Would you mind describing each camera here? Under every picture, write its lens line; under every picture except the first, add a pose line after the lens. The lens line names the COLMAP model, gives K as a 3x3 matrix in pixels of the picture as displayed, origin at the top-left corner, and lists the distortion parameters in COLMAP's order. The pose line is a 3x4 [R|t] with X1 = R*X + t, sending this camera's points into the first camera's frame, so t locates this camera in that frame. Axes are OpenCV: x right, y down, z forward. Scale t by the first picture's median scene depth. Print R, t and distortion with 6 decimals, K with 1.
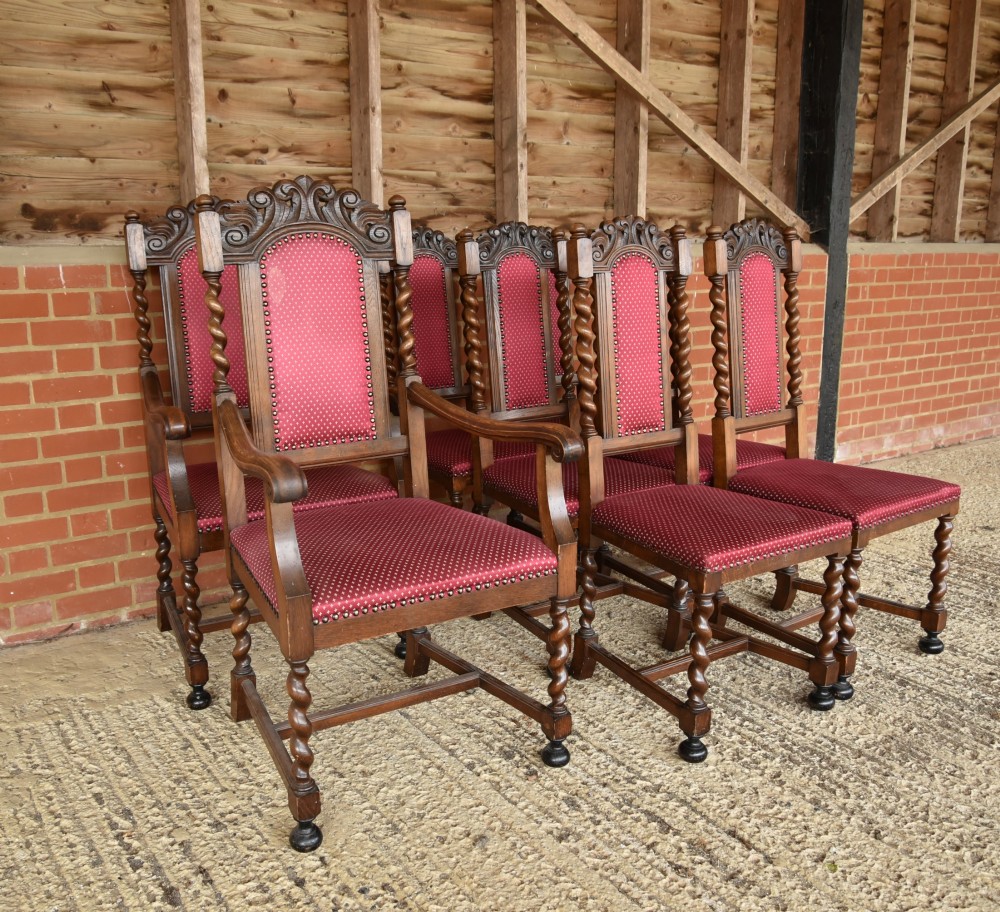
lens RADIAL K [[933.3, 0, 447.4], [0, 933.3, 462.8], [0, 0, 1]] dist [-0.043800, 0.000000]
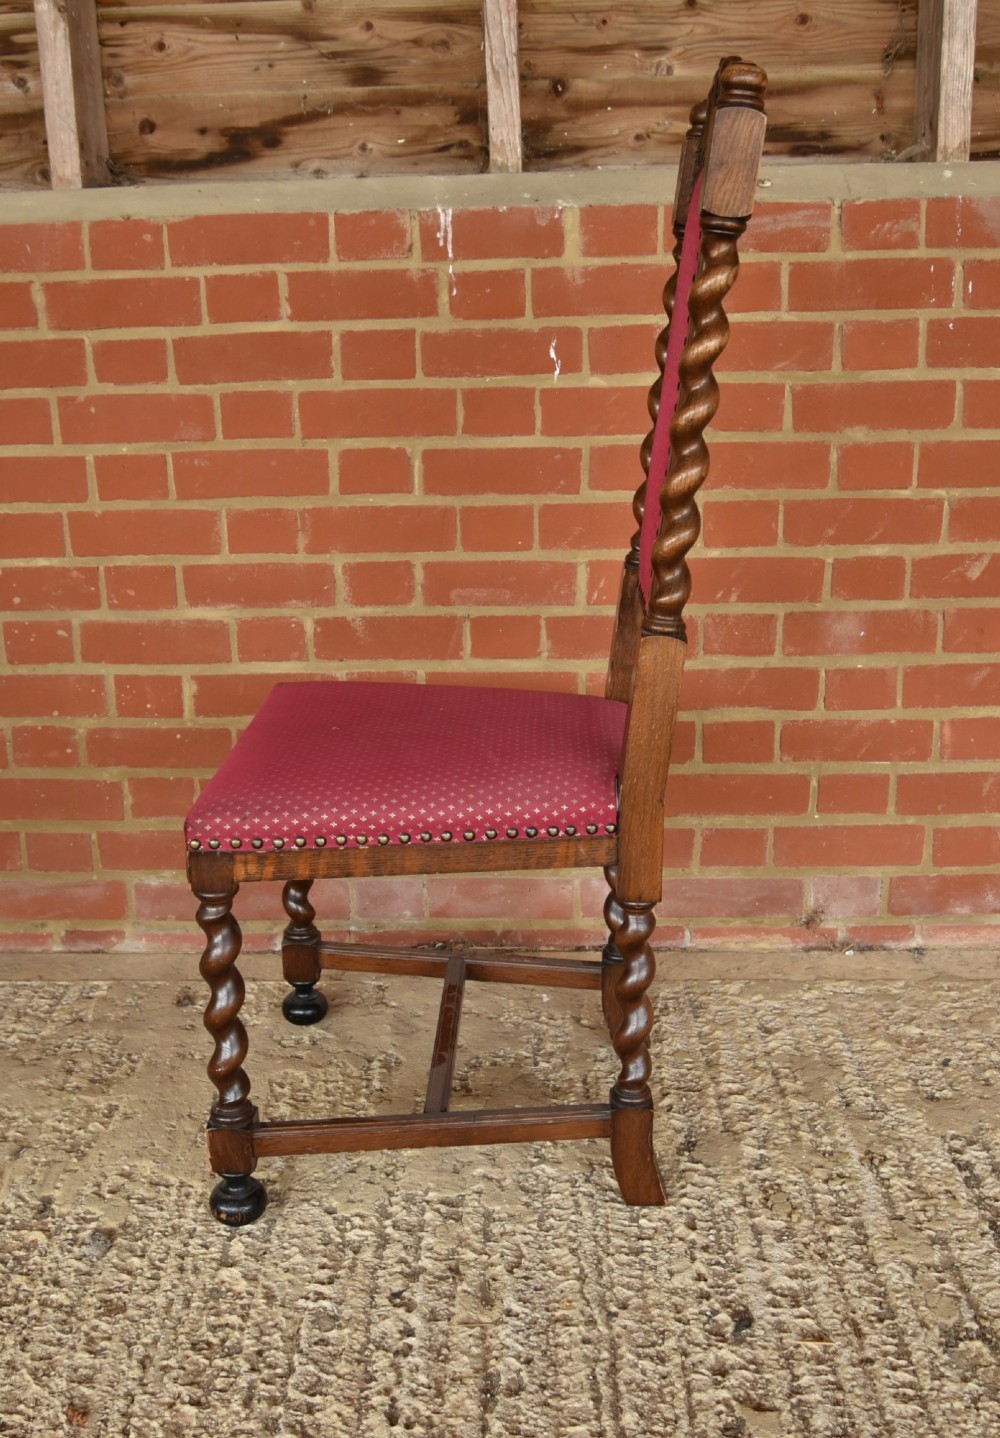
lens RADIAL K [[1476.4, 0, 476.9], [0, 1476.4, 739.8], [0, 0, 1]] dist [-0.040922, 0.000000]
pose [[0.809659, 0.158372, -0.565129, 0.442530], [-0.111884, 0.986896, 0.116272, -0.083107], [0.576137, -0.030912, 0.816768, 0.522363]]
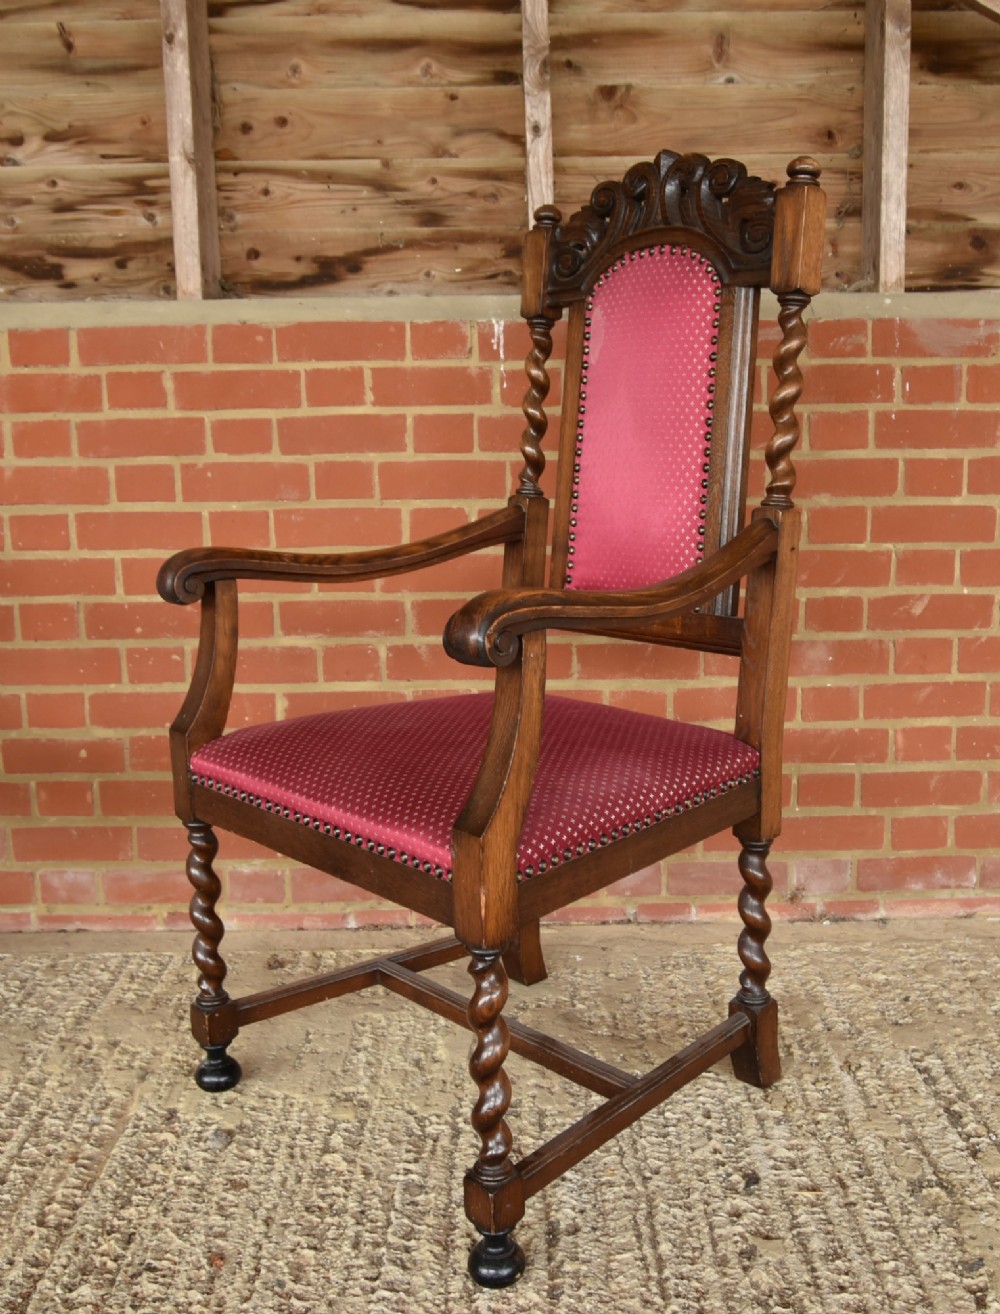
lens RADIAL K [[1354.1, 0, 569.2], [0, 1354.1, 672.0], [0, 0, 1]] dist [-0.041606, 0.000000]
pose [[0.846253, 0.097849, -0.523719, 0.471333], [-0.114746, 0.993395, 0.000188, -0.052267], [0.520278, 0.059936, 0.851891, 0.451861]]
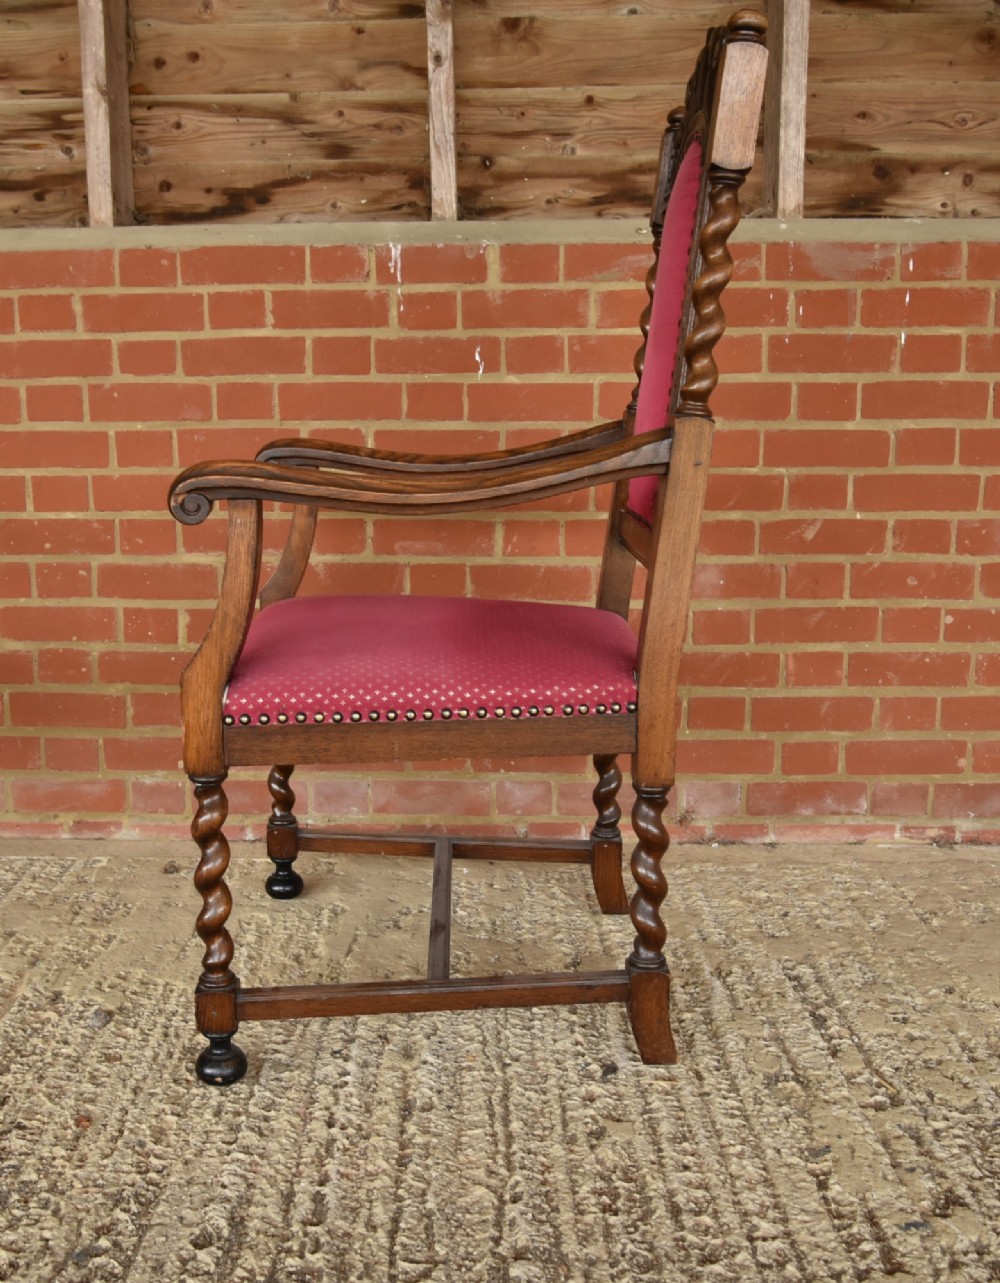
lens RADIAL K [[1338.4, 0, 443.0], [0, 1338.4, 659.2], [0, 0, 1]] dist [-0.040834, 0.000000]
pose [[0.813554, 0.114955, -0.570013, 0.501209], [-0.129314, 0.991484, 0.015390, -0.027488], [0.566928, 0.061190, 0.821491, 0.464721]]
